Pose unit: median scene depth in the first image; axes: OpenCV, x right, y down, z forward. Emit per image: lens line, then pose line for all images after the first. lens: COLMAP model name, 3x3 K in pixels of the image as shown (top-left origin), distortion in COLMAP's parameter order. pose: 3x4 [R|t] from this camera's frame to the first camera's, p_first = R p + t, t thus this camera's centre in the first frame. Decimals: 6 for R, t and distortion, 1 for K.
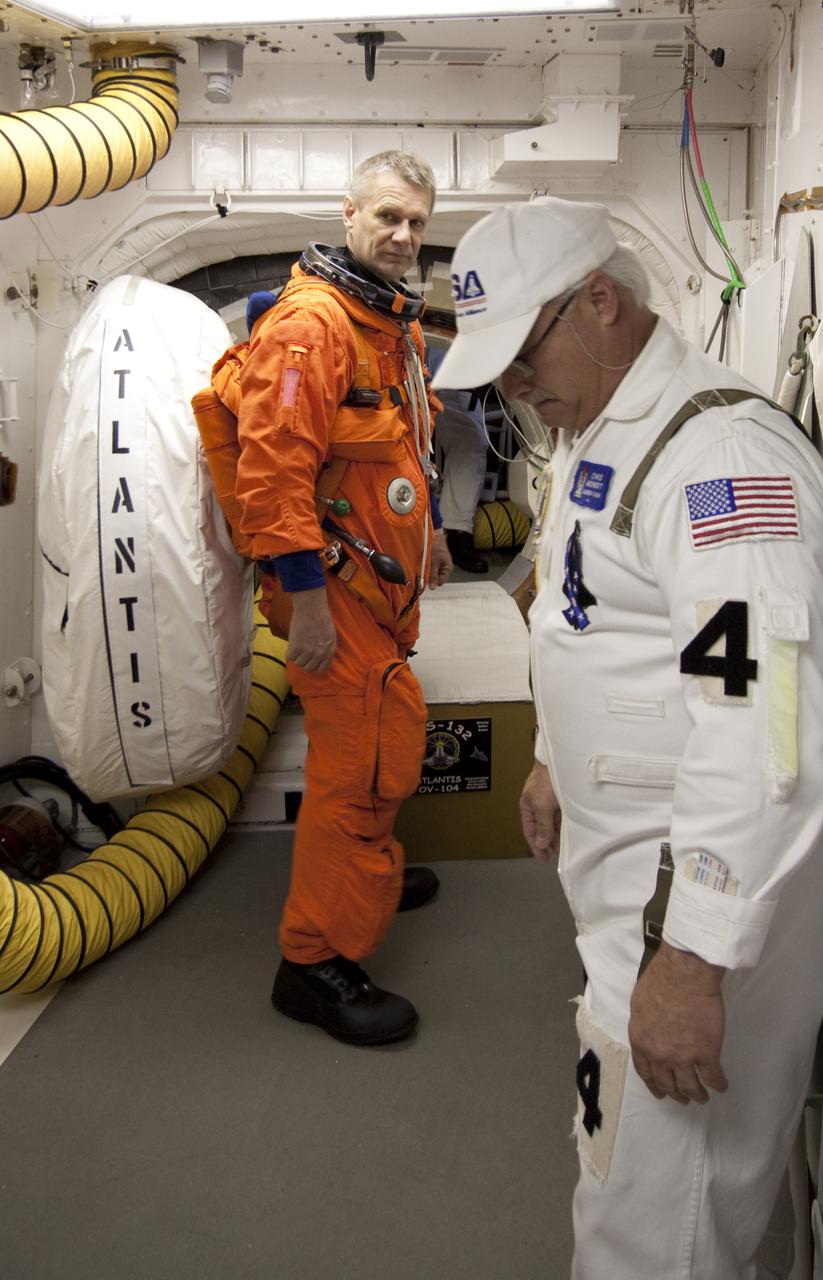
lens RADIAL K [[1205.5, 0, 392.3], [0, 1205.5, 436.6], [0, 0, 1]] dist [-0.018385, -0.006059]
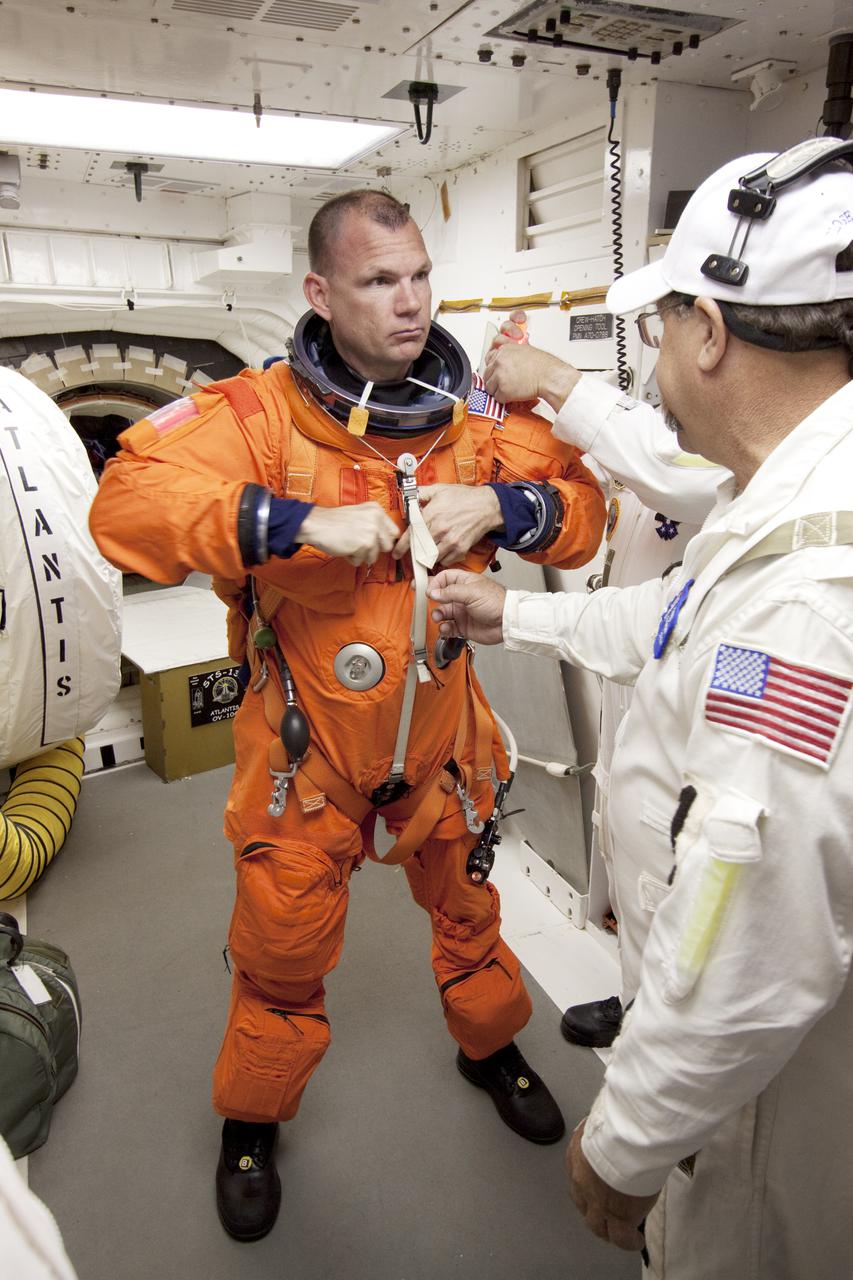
lens RADIAL K [[938.8, 0, 426.5], [0, 938.8, 640.0], [0, 0, 1]] dist [-0.003322, 0.004393]
pose [[0.842561, -0.152550, 0.516546, -0.348059], [0.074133, 0.982770, 0.169317, 0.027072], [-0.533475, -0.104366, 0.839352, -0.086055]]
